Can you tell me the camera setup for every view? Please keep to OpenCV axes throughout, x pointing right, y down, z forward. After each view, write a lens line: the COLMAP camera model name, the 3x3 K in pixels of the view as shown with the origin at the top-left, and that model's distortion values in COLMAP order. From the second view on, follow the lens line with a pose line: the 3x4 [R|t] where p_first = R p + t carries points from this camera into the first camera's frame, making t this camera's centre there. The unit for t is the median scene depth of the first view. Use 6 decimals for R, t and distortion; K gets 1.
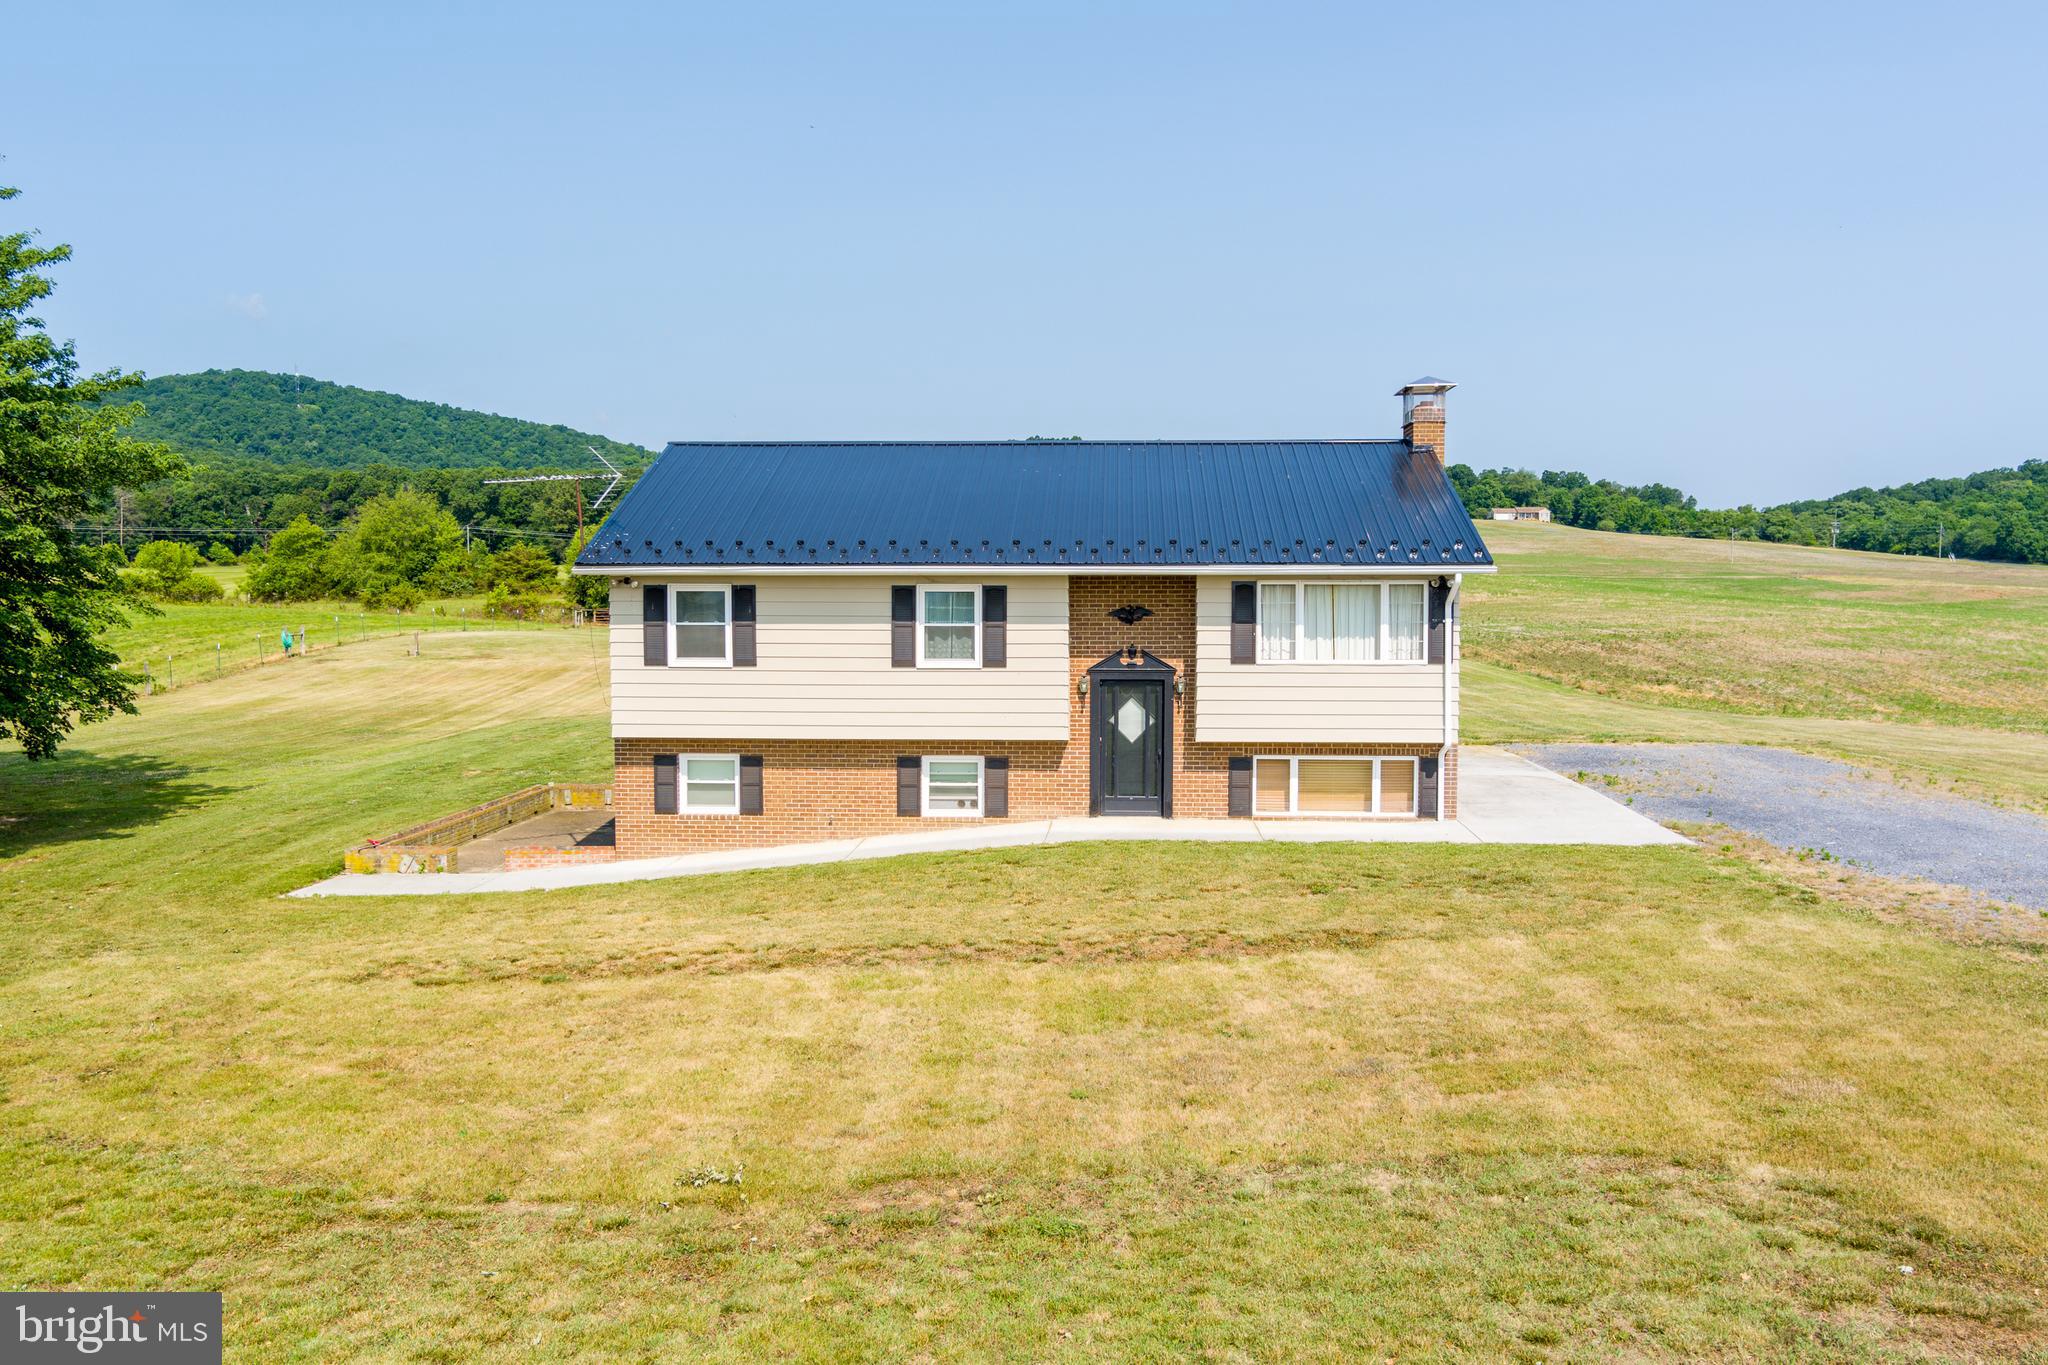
lens RADIAL K [[1632.6, 0, 1024.0], [0, 1632.6, 682.5], [0, 0, 1]] dist [-0.029720, -0.008601]
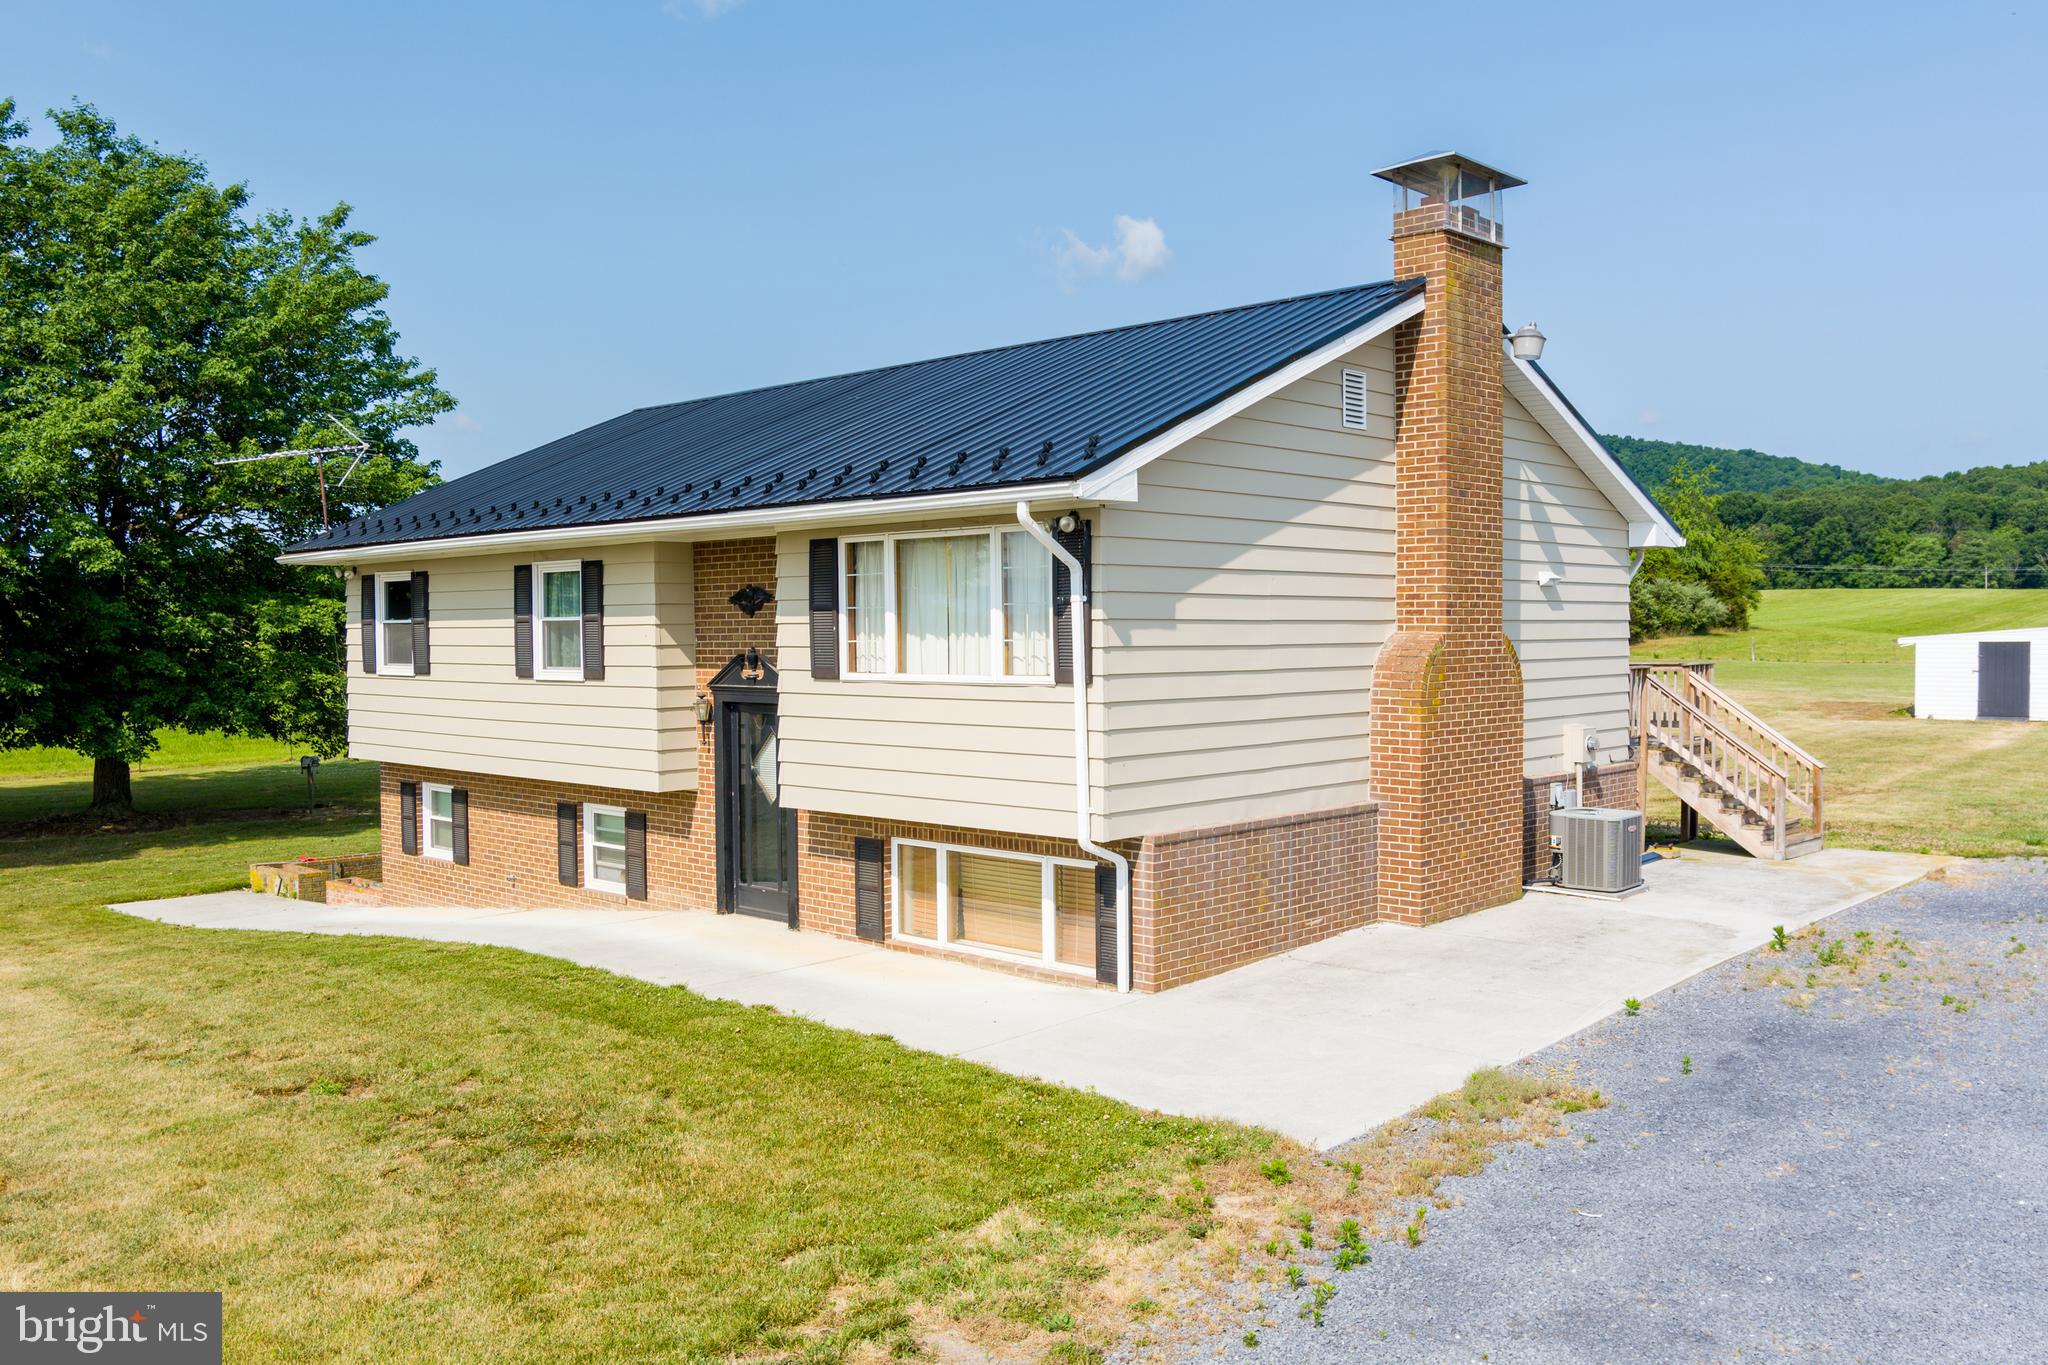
lens RADIAL K [[1632.6, 0, 1024.0], [0, 1632.6, 682.5], [0, 0, 1]] dist [-0.029720, -0.008601]
pose [[0.766246, 0.014933, -0.642373, 0.553094], [-0.027972, 0.999557, -0.010128, -0.006311], [0.641938, 0.025729, 0.766325, 0.582702]]
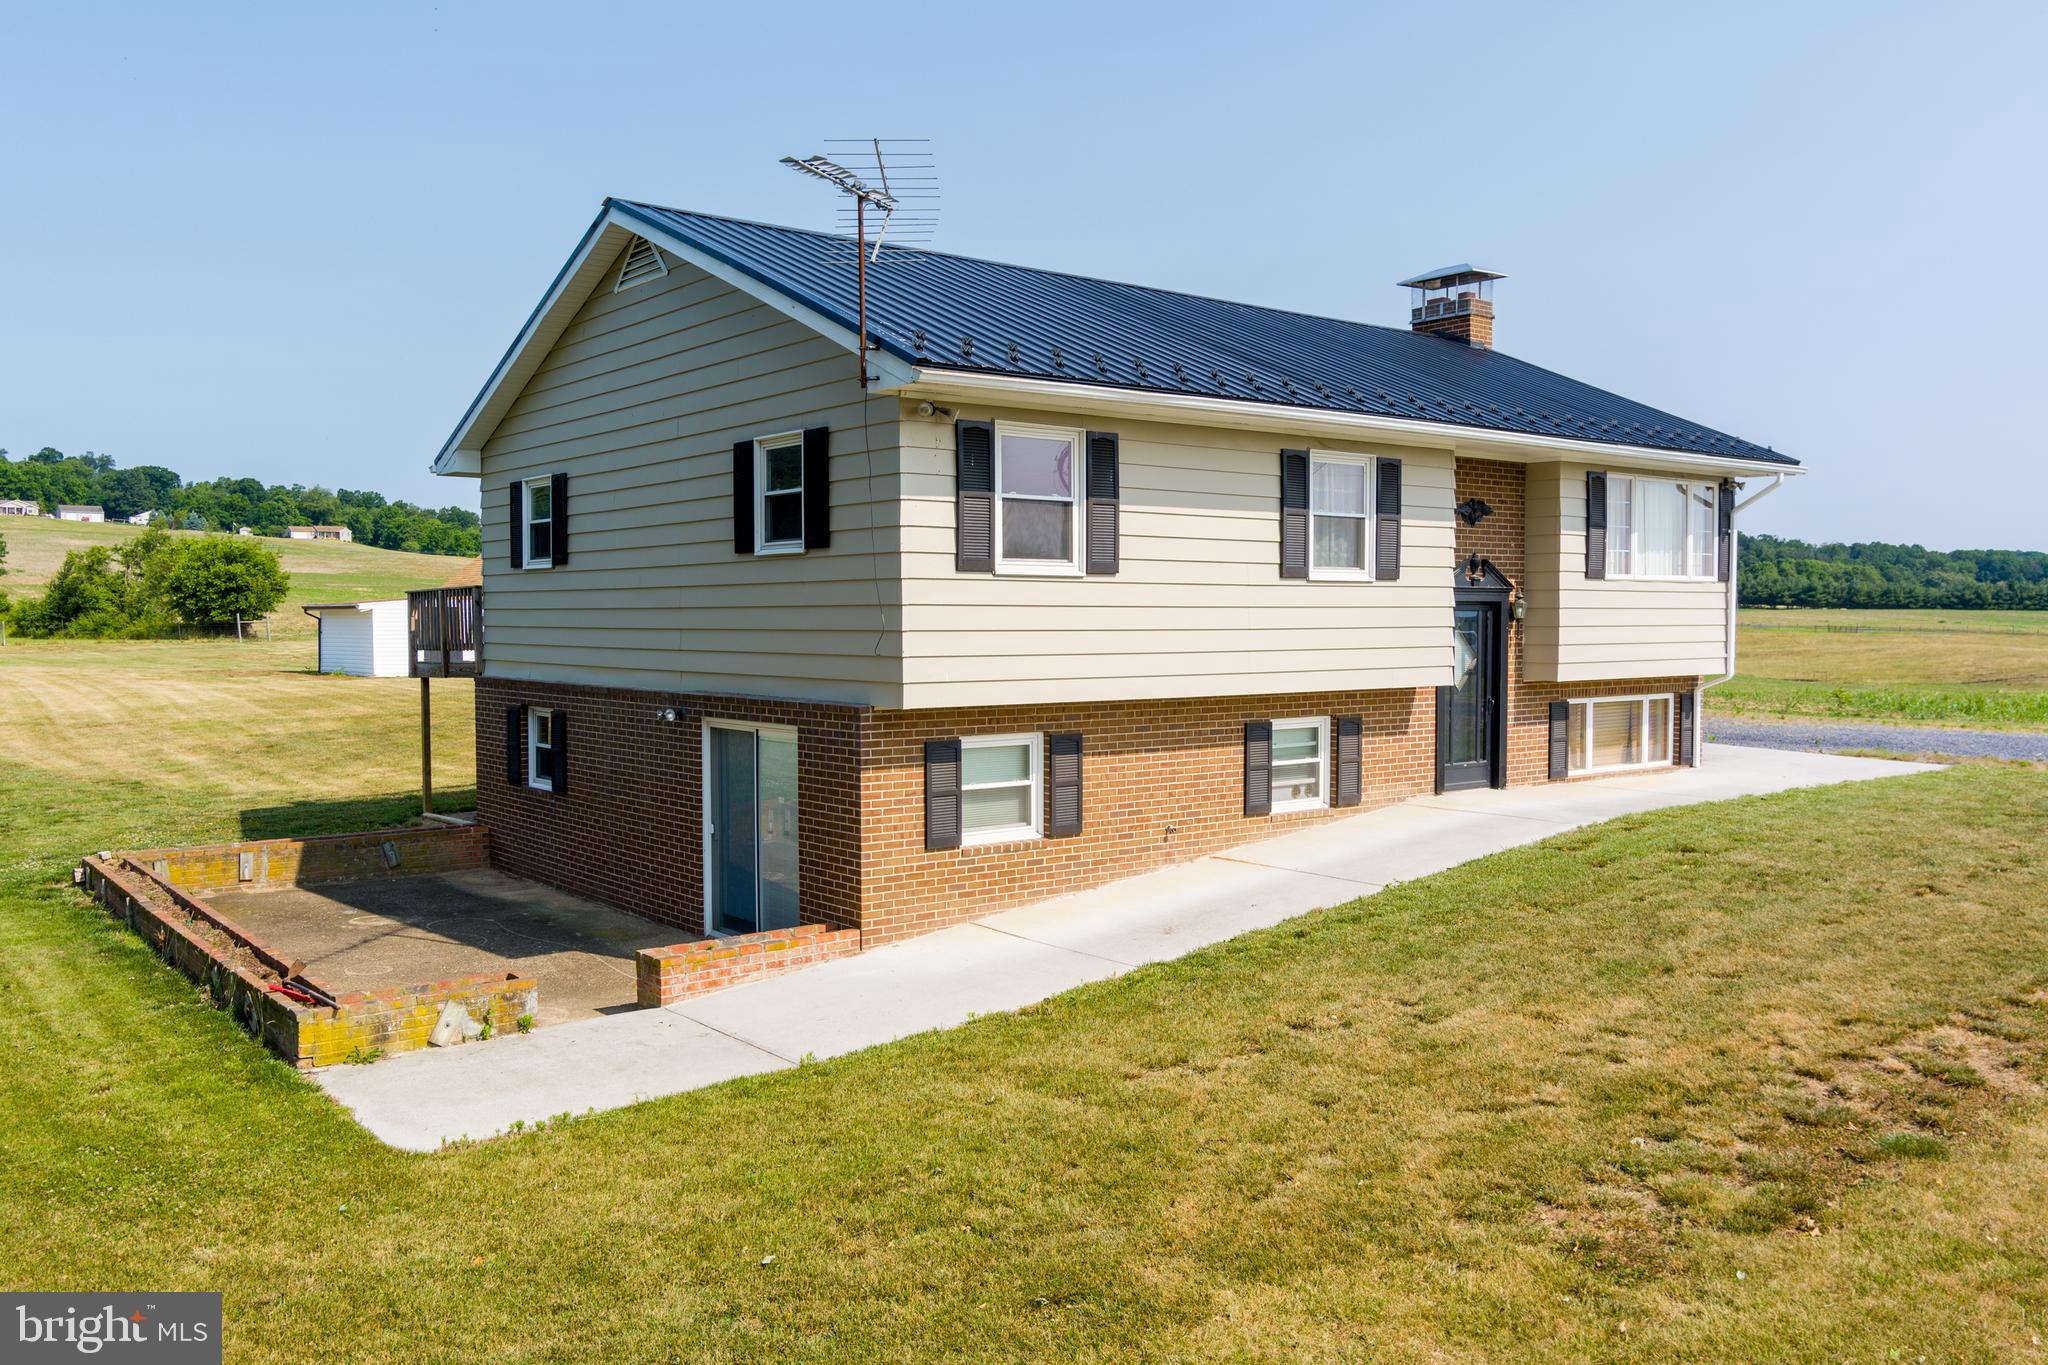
lens RADIAL K [[1660.7, 0, 1024.0], [0, 1660.7, 682.5], [0, 0, 1]] dist [-0.000830, -0.002680]
pose [[0.744746, -0.029065, 0.666715, -0.580140], [0.036470, 0.999331, 0.002827, 0.024966], [-0.666351, 0.022210, 0.745307, 0.581983]]
